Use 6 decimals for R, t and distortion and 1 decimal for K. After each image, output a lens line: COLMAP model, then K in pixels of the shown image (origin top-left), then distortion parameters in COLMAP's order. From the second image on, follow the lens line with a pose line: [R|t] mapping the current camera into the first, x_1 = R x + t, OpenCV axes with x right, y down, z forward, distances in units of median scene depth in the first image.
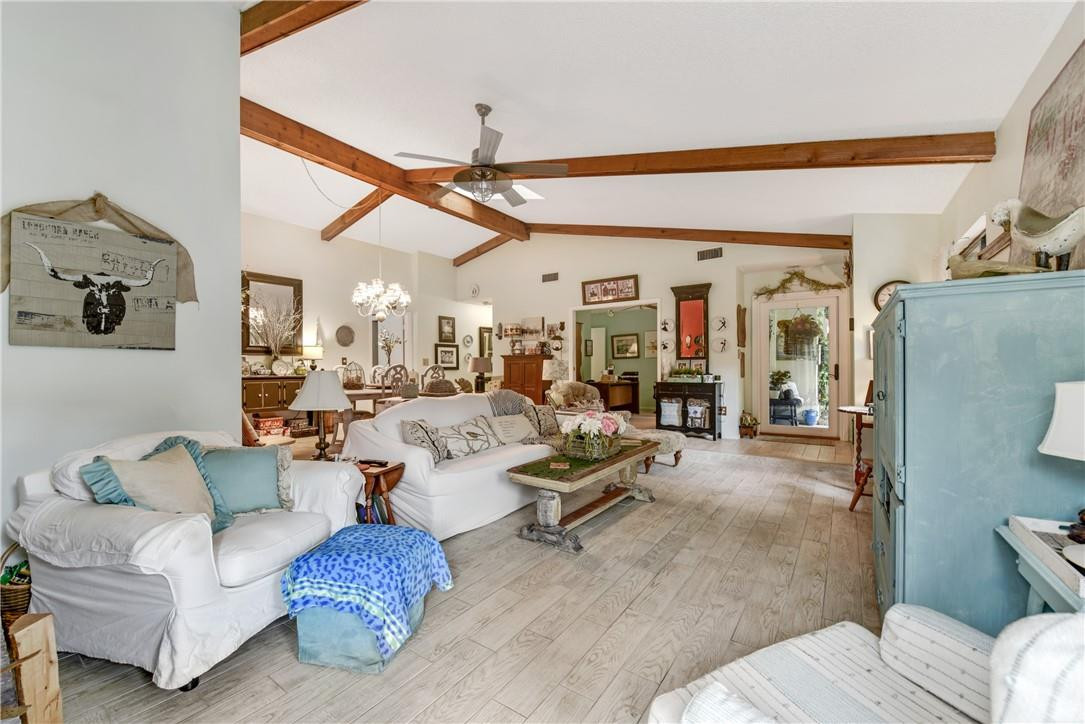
lens RADIAL K [[436.5, 0, 542.3], [0, 436.5, 366.6], [0, 0, 1]] dist [-0.008064, -0.000038]
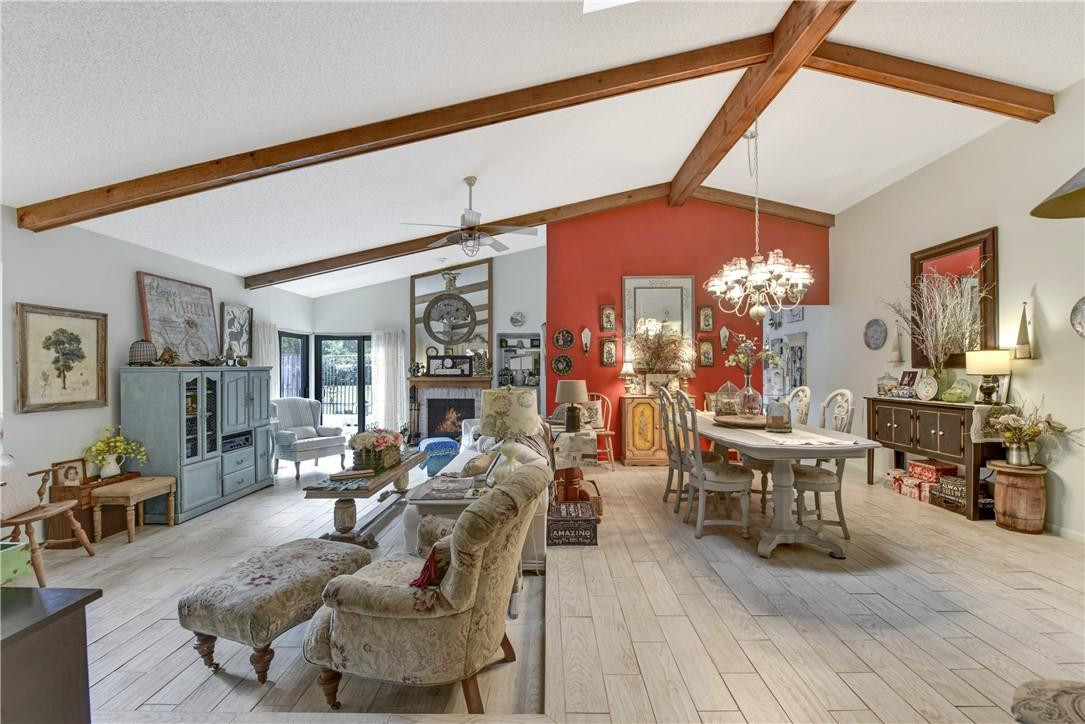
lens RADIAL K [[436.5, 0, 542.3], [0, 436.5, 366.6], [0, 0, 1]] dist [-0.008064, -0.000038]
pose [[-0.822628, 0.006966, -0.568538, 0.234752], [0.010436, 0.999941, -0.002849, -0.034584], [0.568485, -0.008277, -0.822652, 1.236697]]
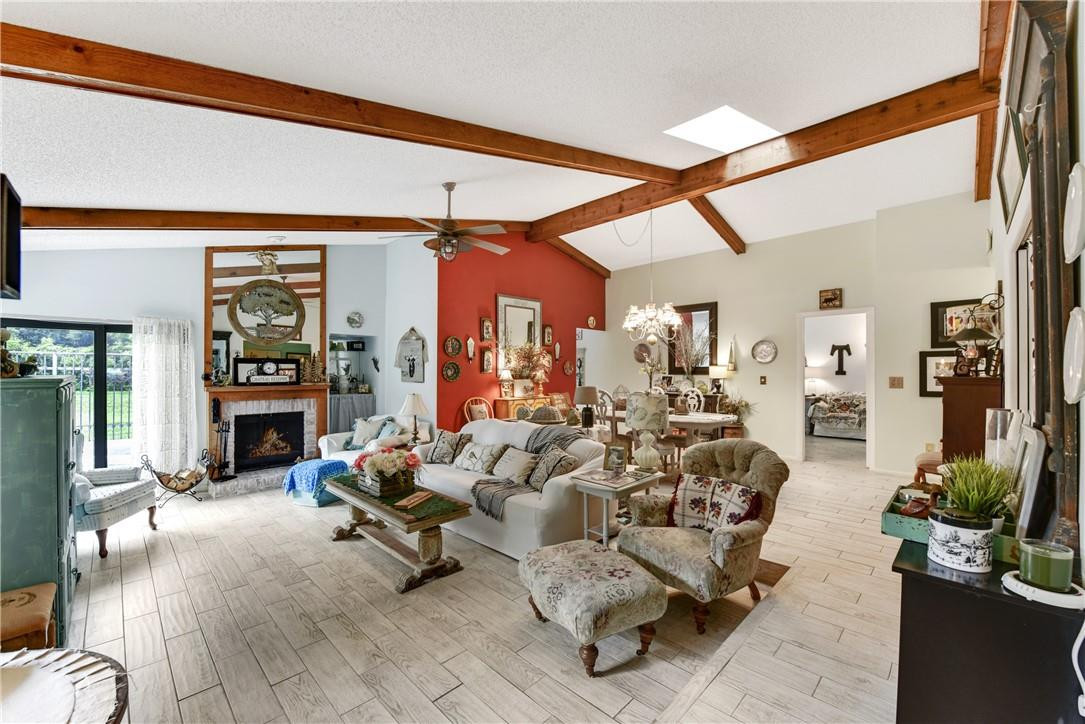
lens RADIAL K [[433.4, 0, 544.1], [0, 433.4, 367.1], [0, 0, 1]] dist [0.002471, 0.000137]
pose [[-0.170235, 0.000002, -0.985404, 0.588851], [0.004048, 0.999992, -0.000697, -0.049272], [0.985395, -0.004108, -0.170233, 0.850388]]
